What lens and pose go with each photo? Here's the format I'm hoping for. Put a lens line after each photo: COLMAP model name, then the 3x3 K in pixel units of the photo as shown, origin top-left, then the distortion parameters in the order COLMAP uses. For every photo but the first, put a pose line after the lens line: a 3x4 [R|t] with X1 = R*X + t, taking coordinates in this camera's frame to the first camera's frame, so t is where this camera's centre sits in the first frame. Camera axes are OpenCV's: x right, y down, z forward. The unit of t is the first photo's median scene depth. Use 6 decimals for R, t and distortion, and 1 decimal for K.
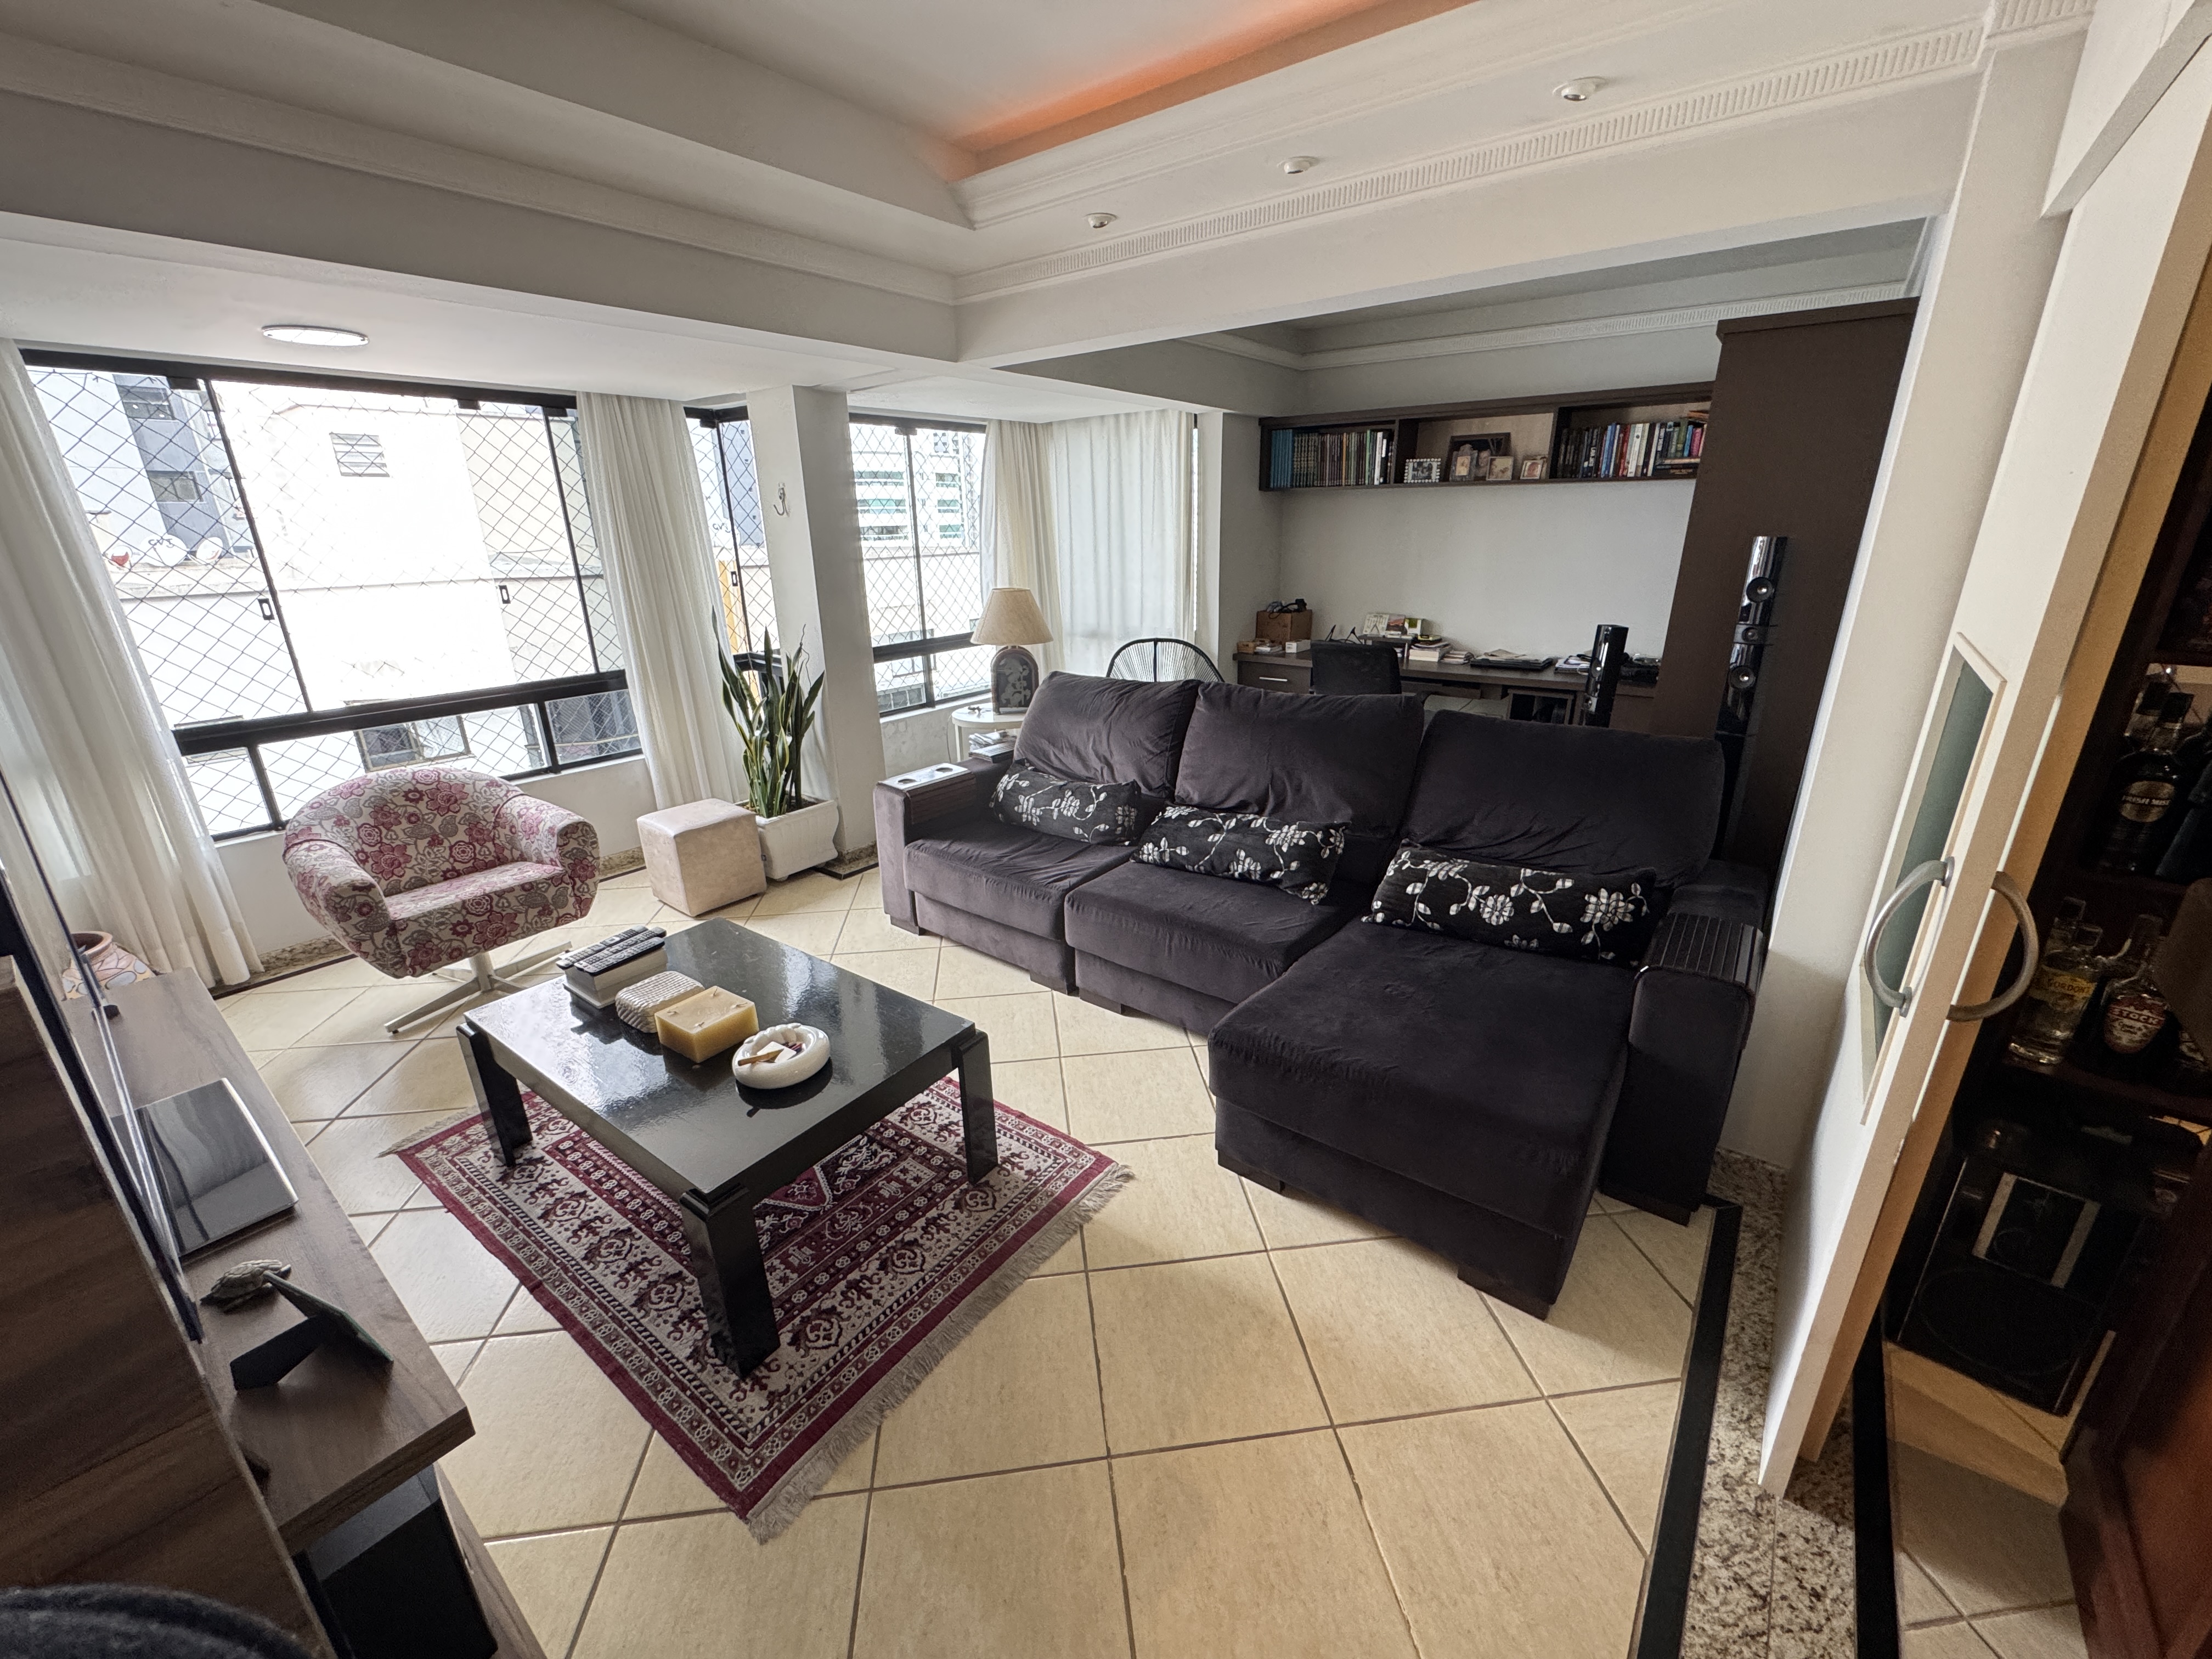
lens RADIAL K [[879.2, 0, 1107.3], [0, 879.2, 829.2], [0, 0, 1]] dist [-0.003119, -0.000487]
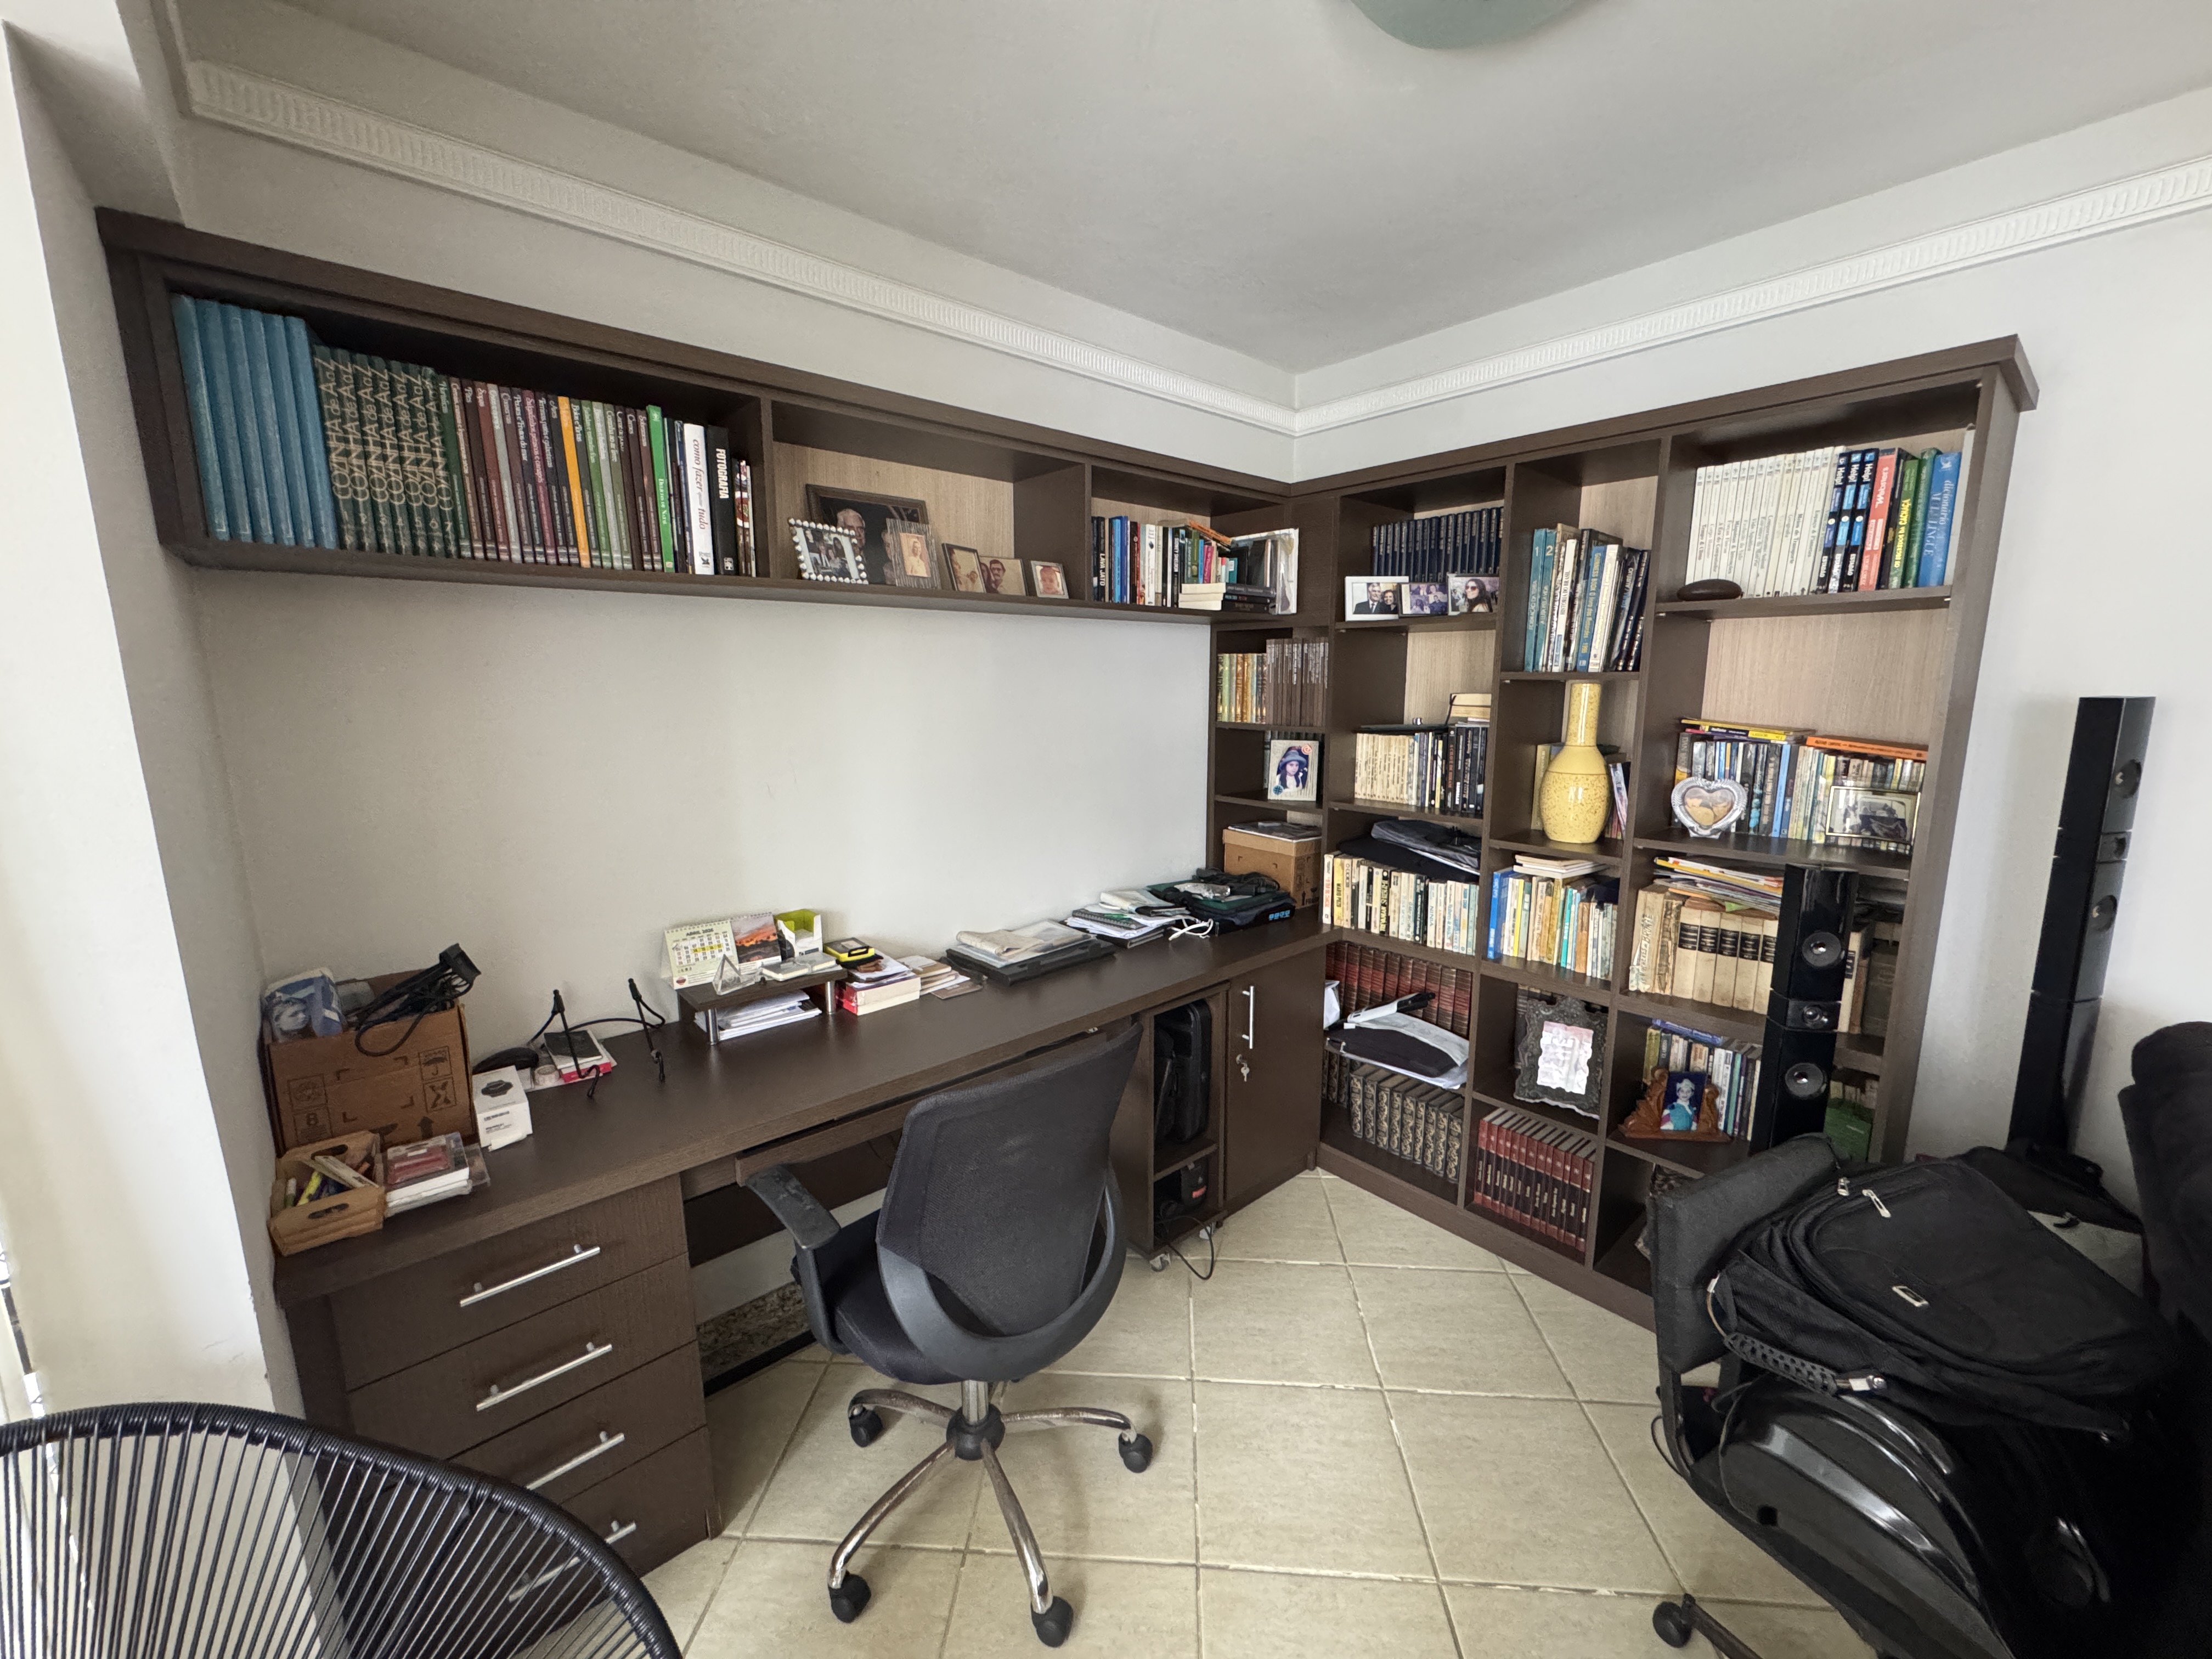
lens RADIAL K [[879.2, 0, 1105.9], [0, 879.2, 827.5], [0, 0, 1]] dist [-0.003119, -0.000487]
pose [[0.186586, -0.155337, 0.970080, -0.006649], [0.330706, 0.939727, 0.086868, -0.335171], [-0.925105, 0.304603, 0.226711, 0.967996]]
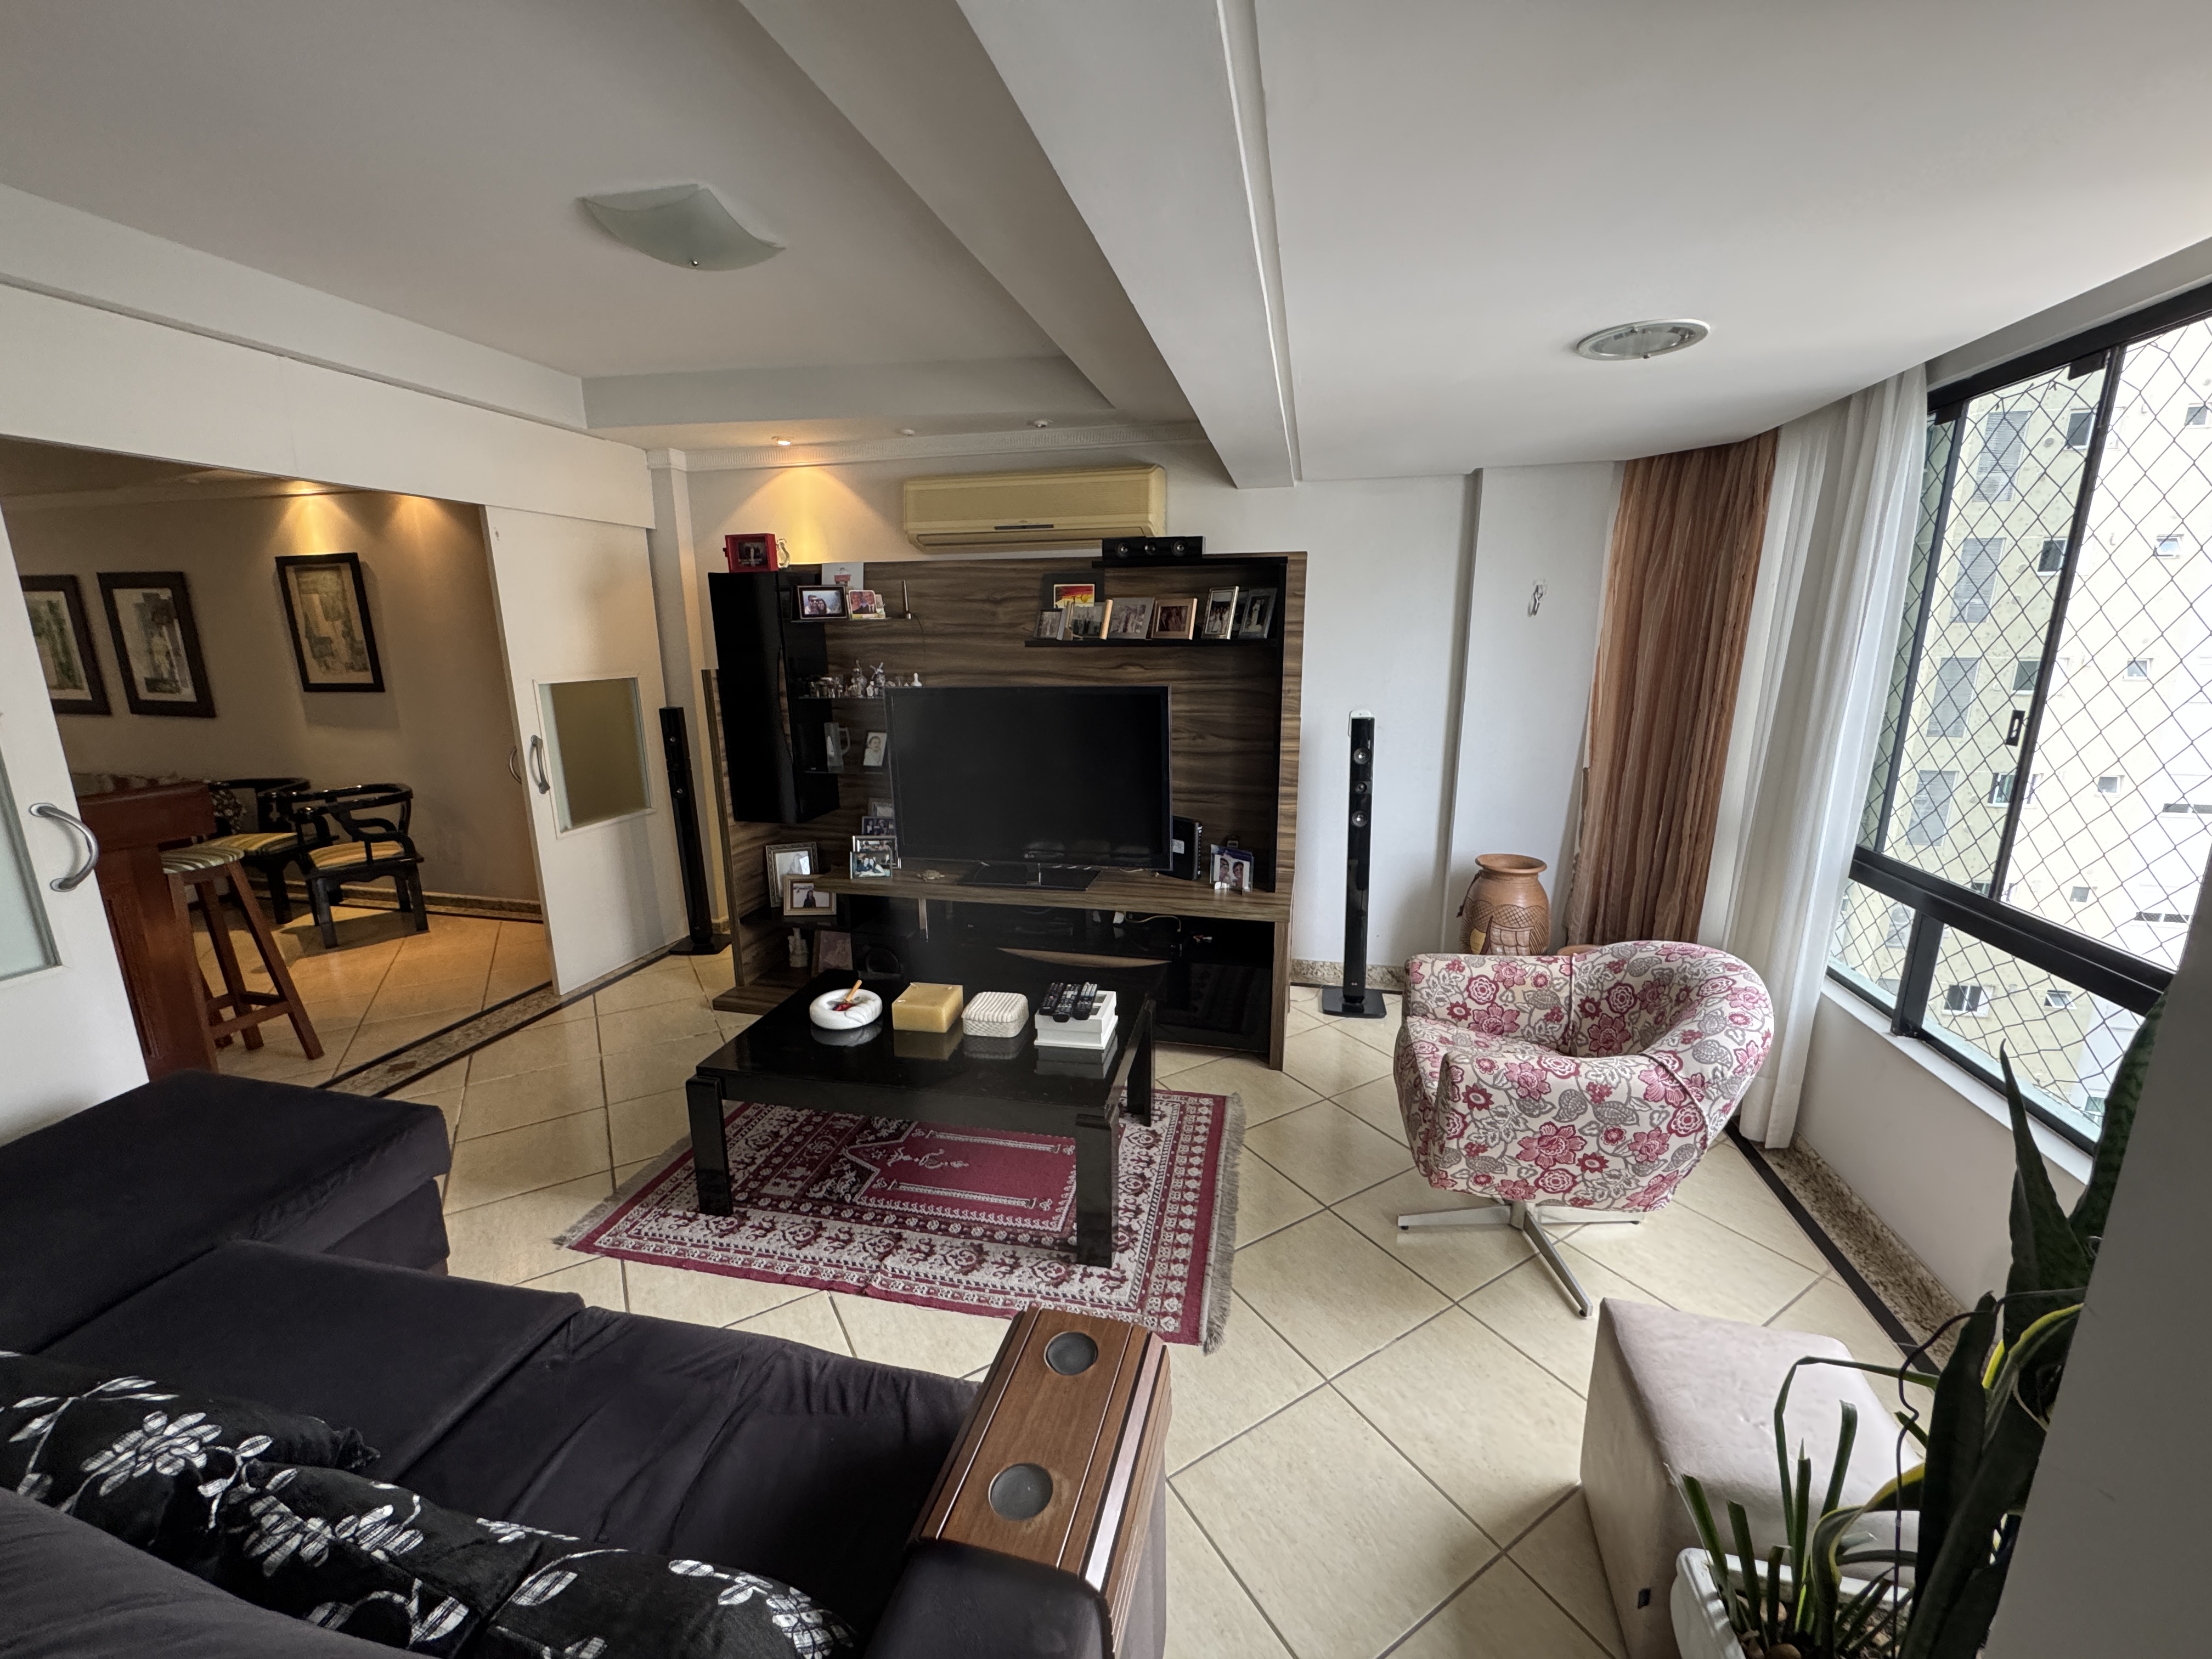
lens RADIAL K [[879.2, 0, 1105.7], [0, 879.2, 835.0], [0, 0, 1]] dist [-0.003119, -0.000487]
pose [[-0.909087, 0.114234, -0.400639, -0.111468], [-0.118498, 0.851048, 0.511542, -0.338463], [0.399399, 0.512511, -0.760140, 1.000929]]
